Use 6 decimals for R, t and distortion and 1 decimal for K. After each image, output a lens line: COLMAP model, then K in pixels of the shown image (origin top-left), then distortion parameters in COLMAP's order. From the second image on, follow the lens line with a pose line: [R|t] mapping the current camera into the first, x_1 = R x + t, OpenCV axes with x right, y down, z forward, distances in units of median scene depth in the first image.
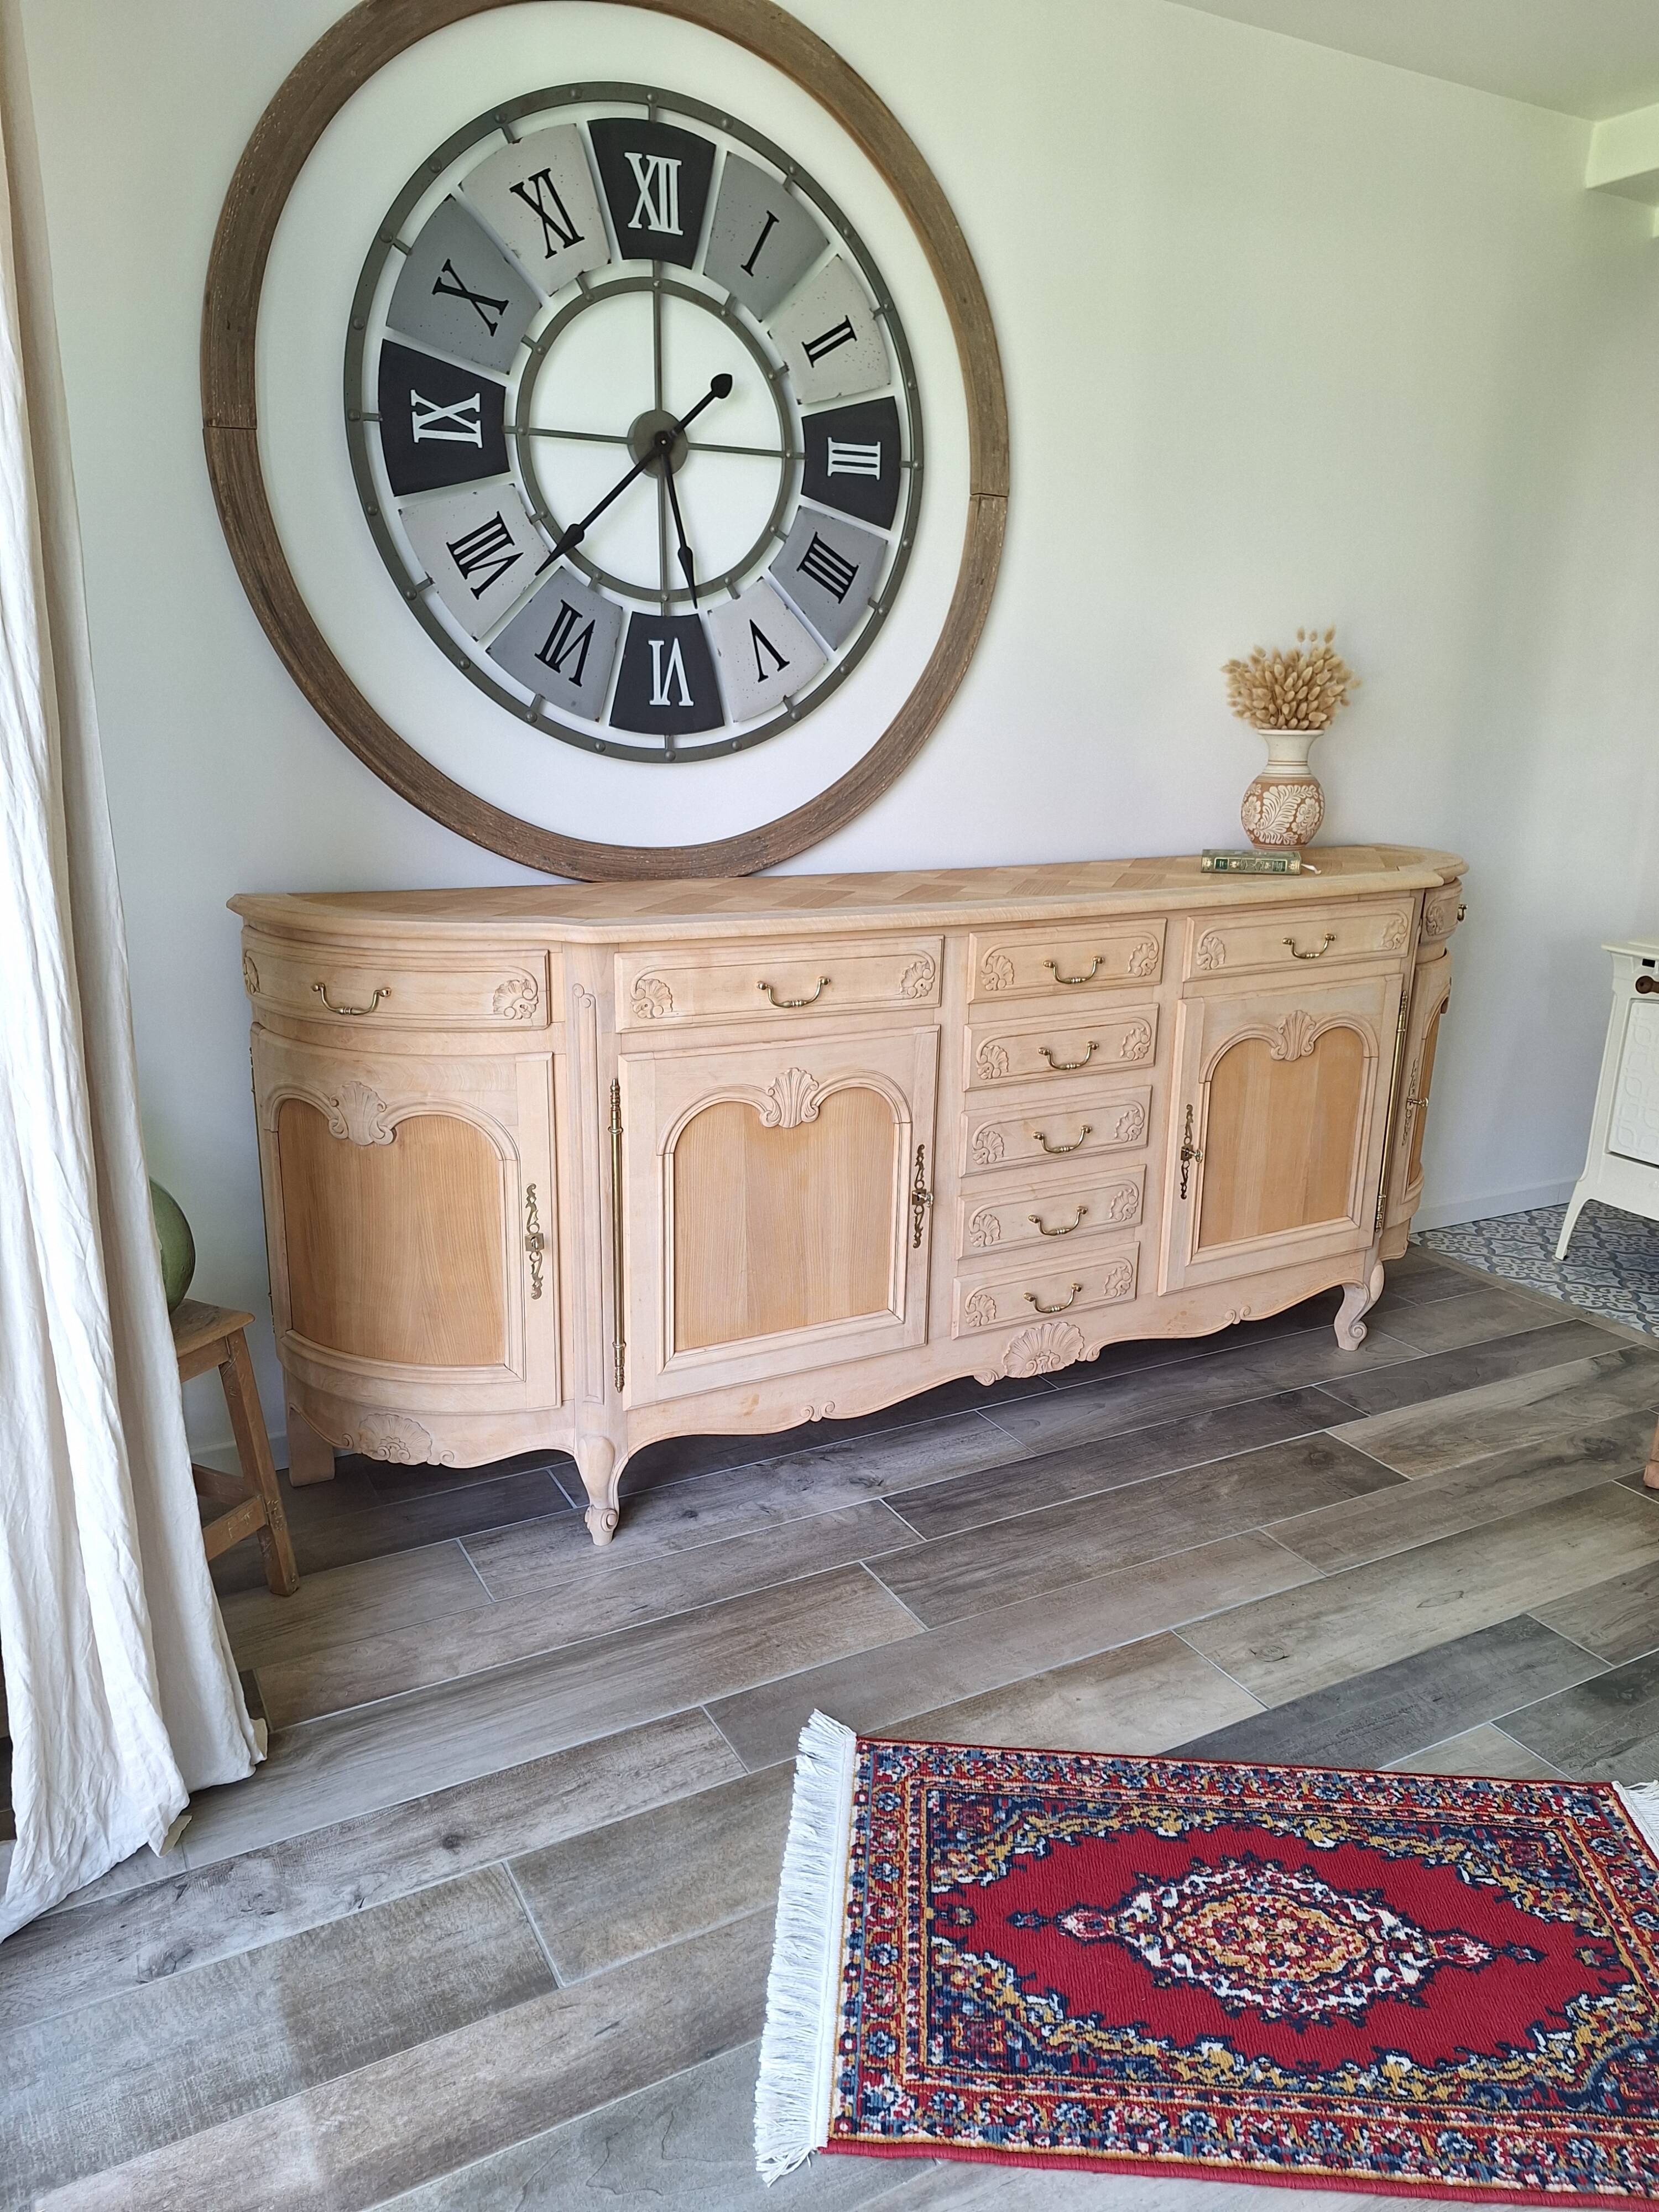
lens RADIAL K [[1531.3, 0, 838.2], [0, 1531.3, 1126.8], [0, 0, 1]] dist [0.098789, -0.120288]
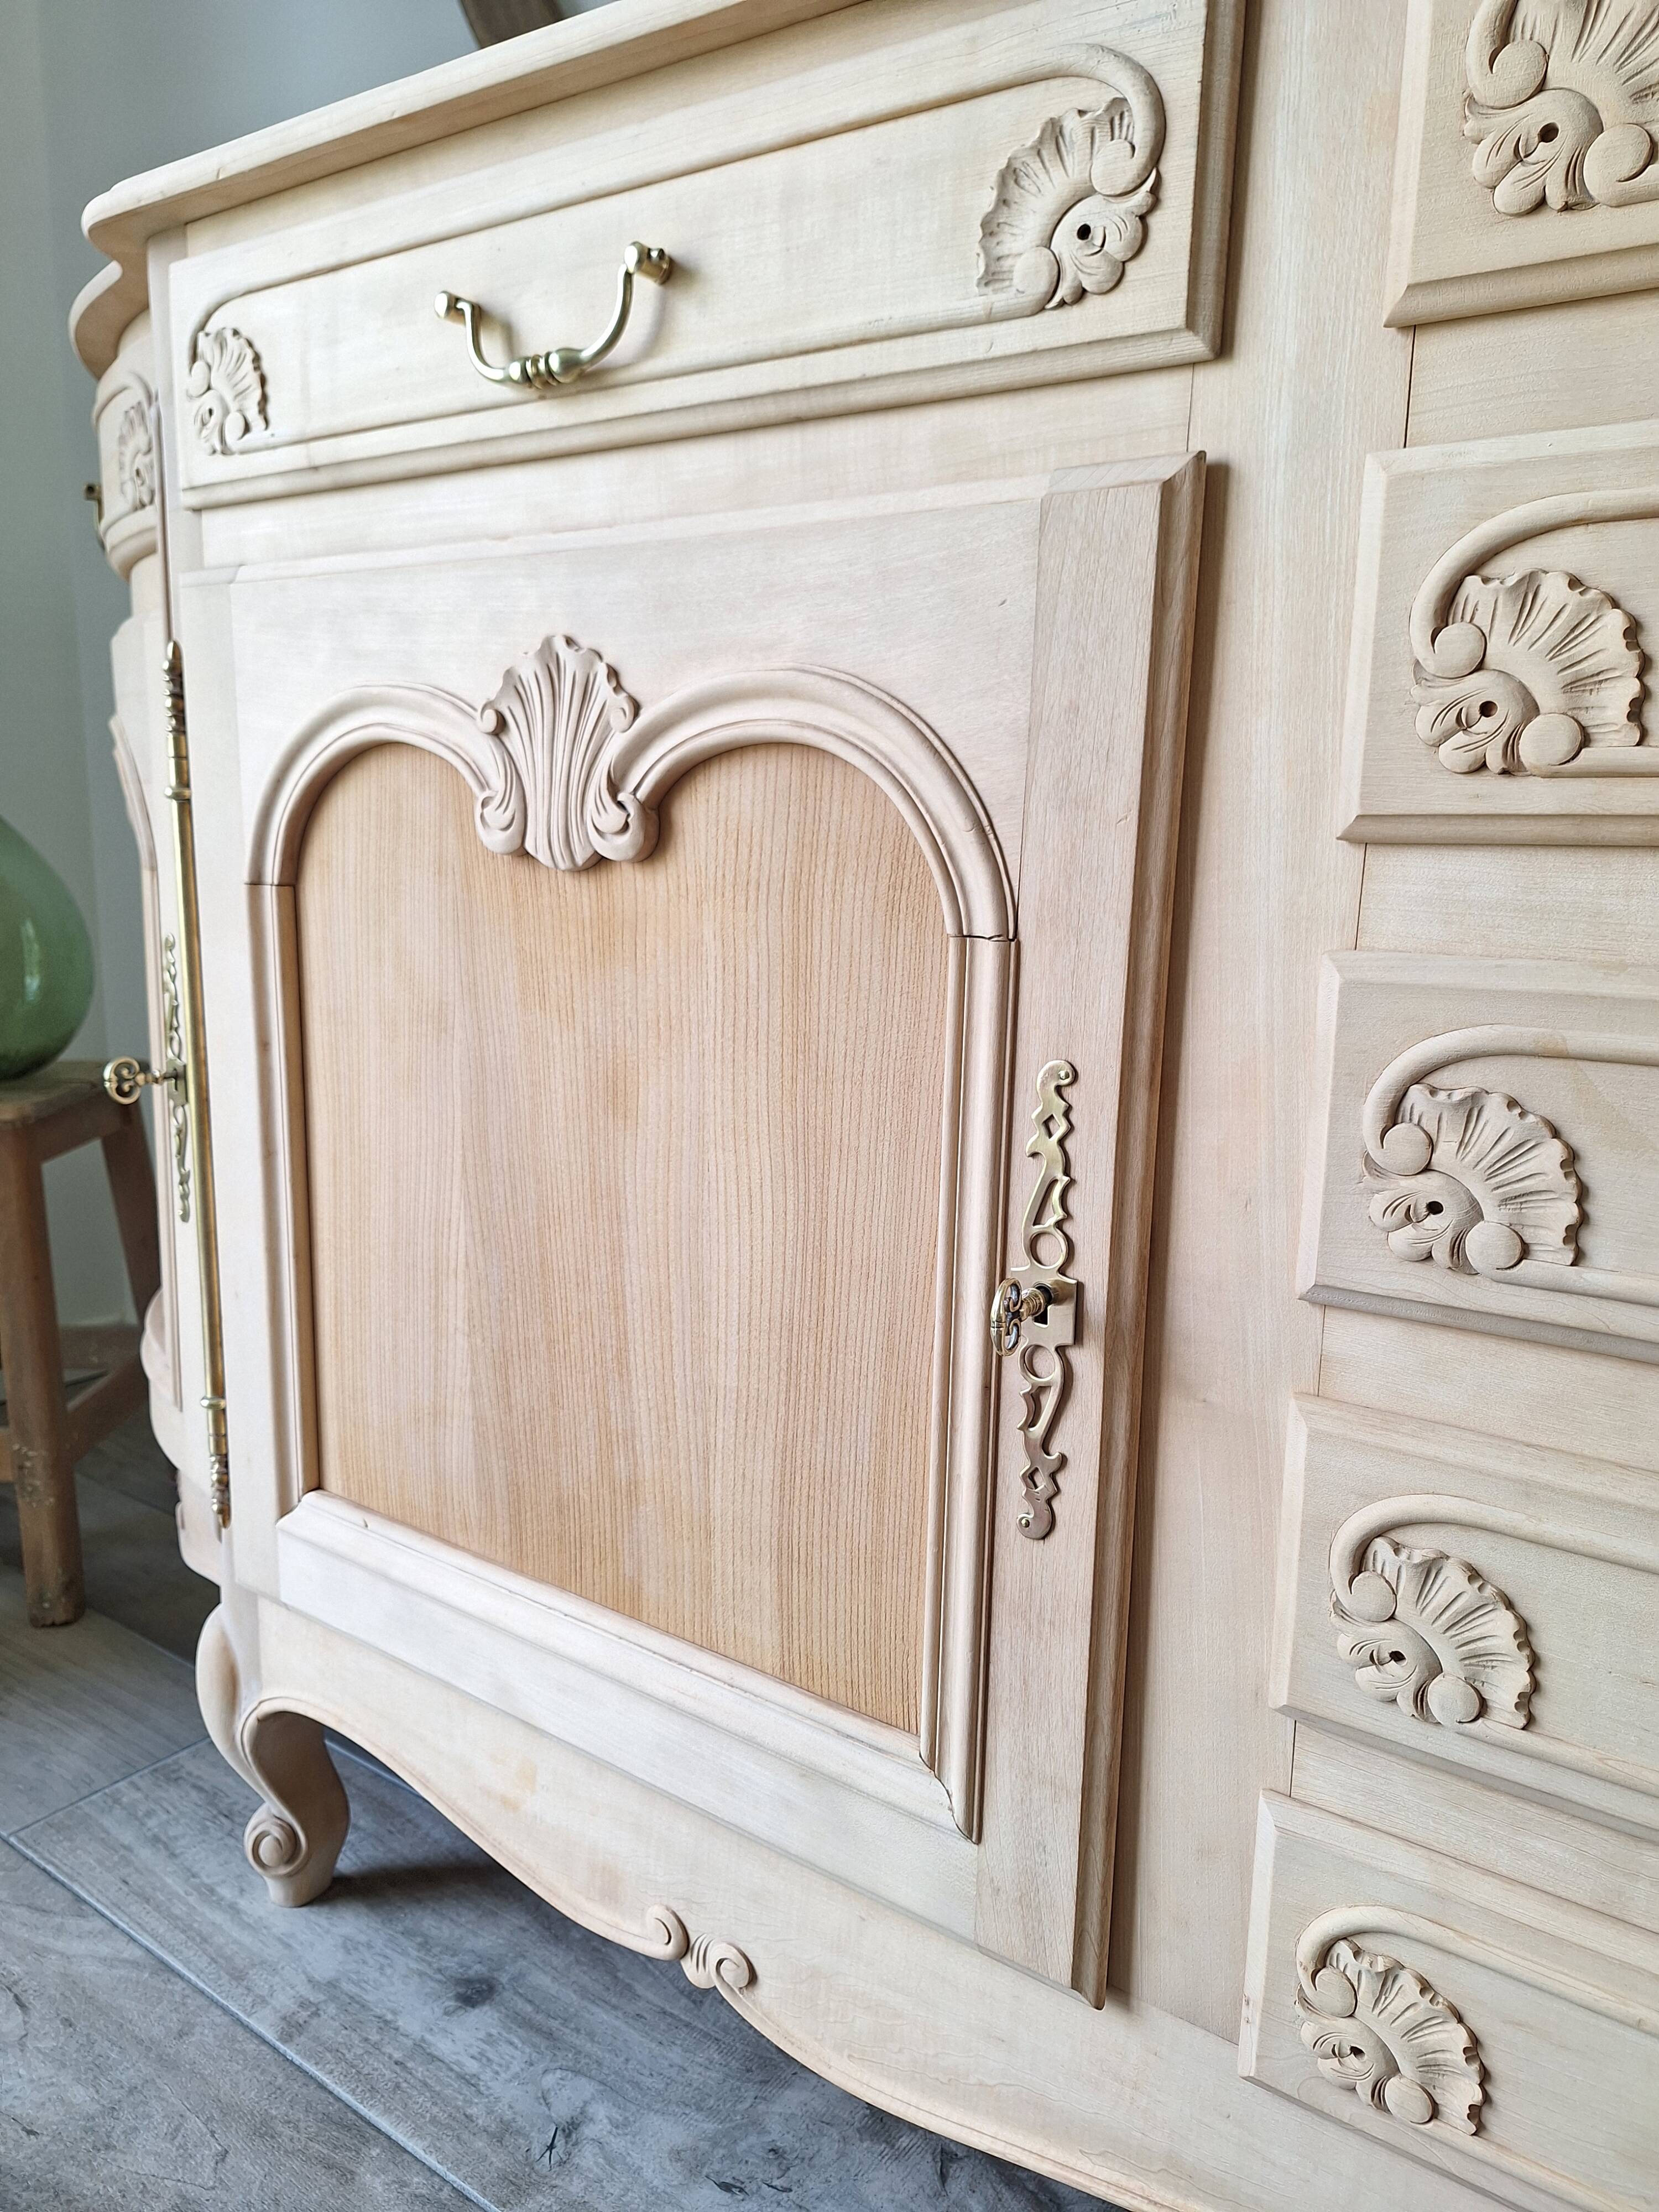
lens RADIAL K [[1538.6, 0, 820.3], [0, 1538.6, 1129.2], [0, 0, 1]] dist [0.076302, -0.083969]
pose [[0.427480, 0.161828, -0.889422, 0.227688], [-0.259856, 0.964323, 0.050562, 0.018228], [0.865873, 0.209508, 0.454281, 0.851912]]
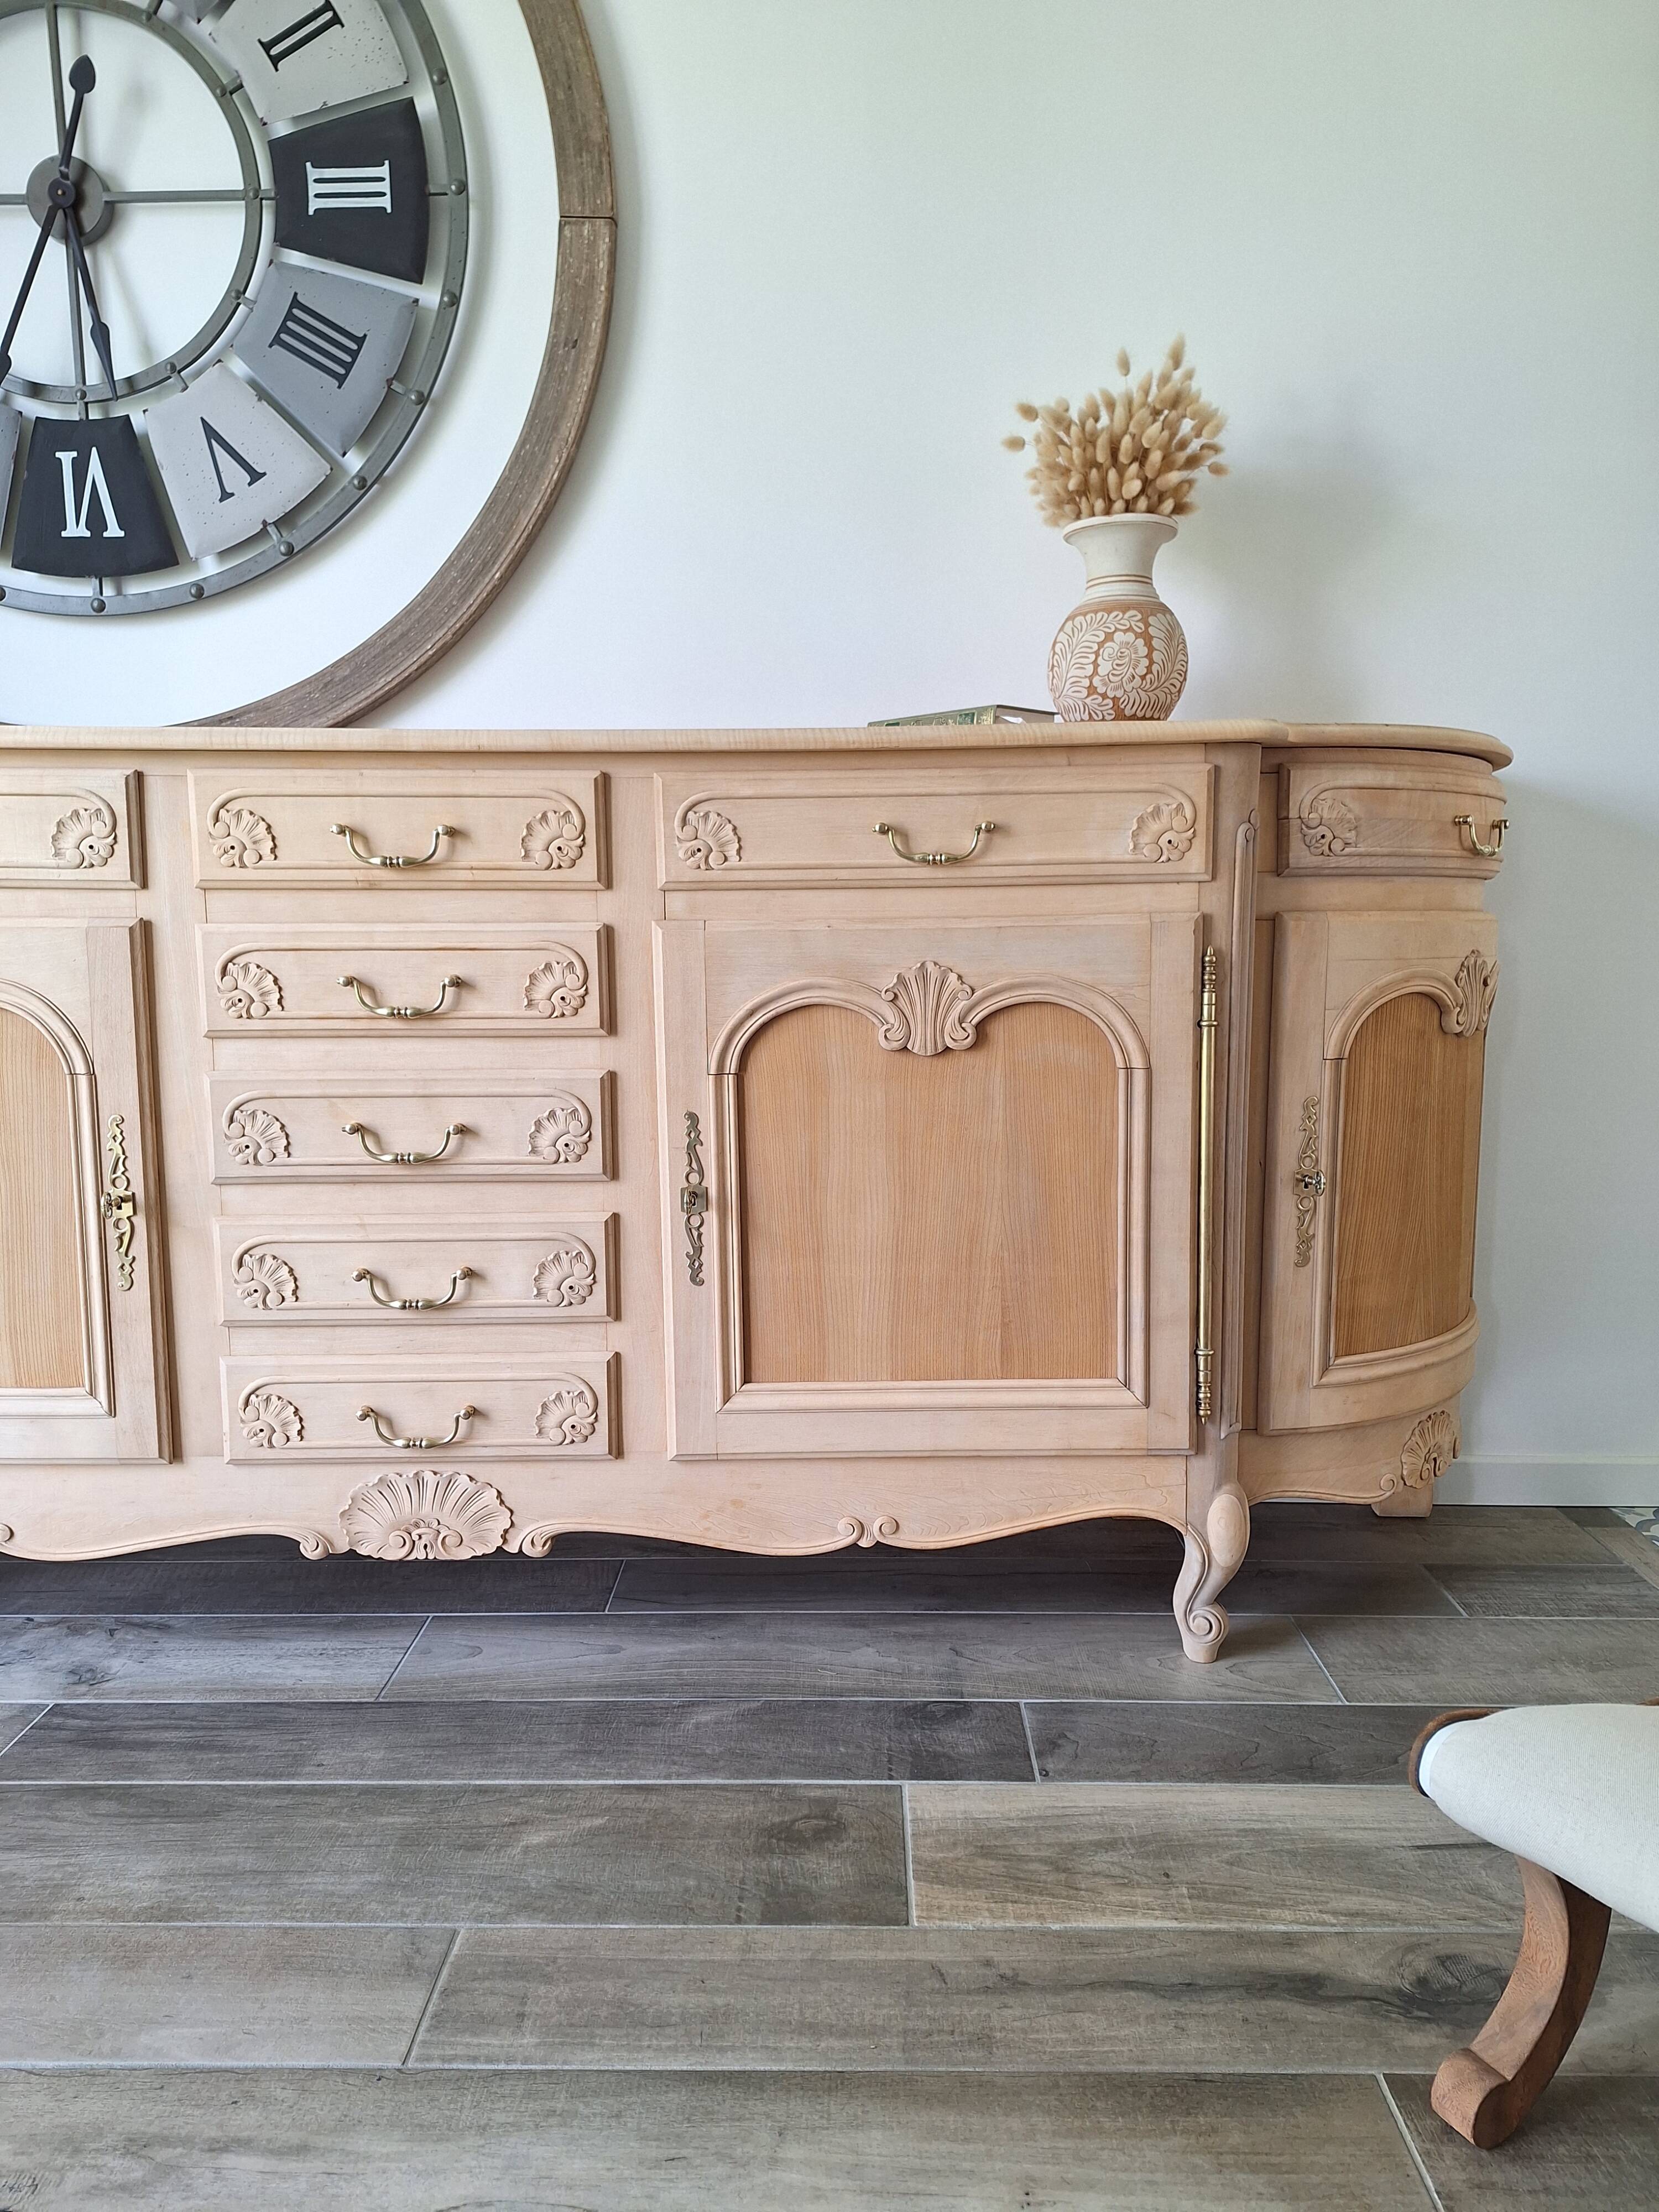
lens RADIAL K [[1538.6, 0, 837.4], [0, 1538.6, 1116.5], [0, 0, 1]] dist [0.076302, -0.083969]
pose [[0.869576, 0.037725, -0.492356, 0.597675], [-0.115238, 0.985049, -0.128054, 0.057426], [0.480164, 0.168091, 0.860923, 0.585165]]
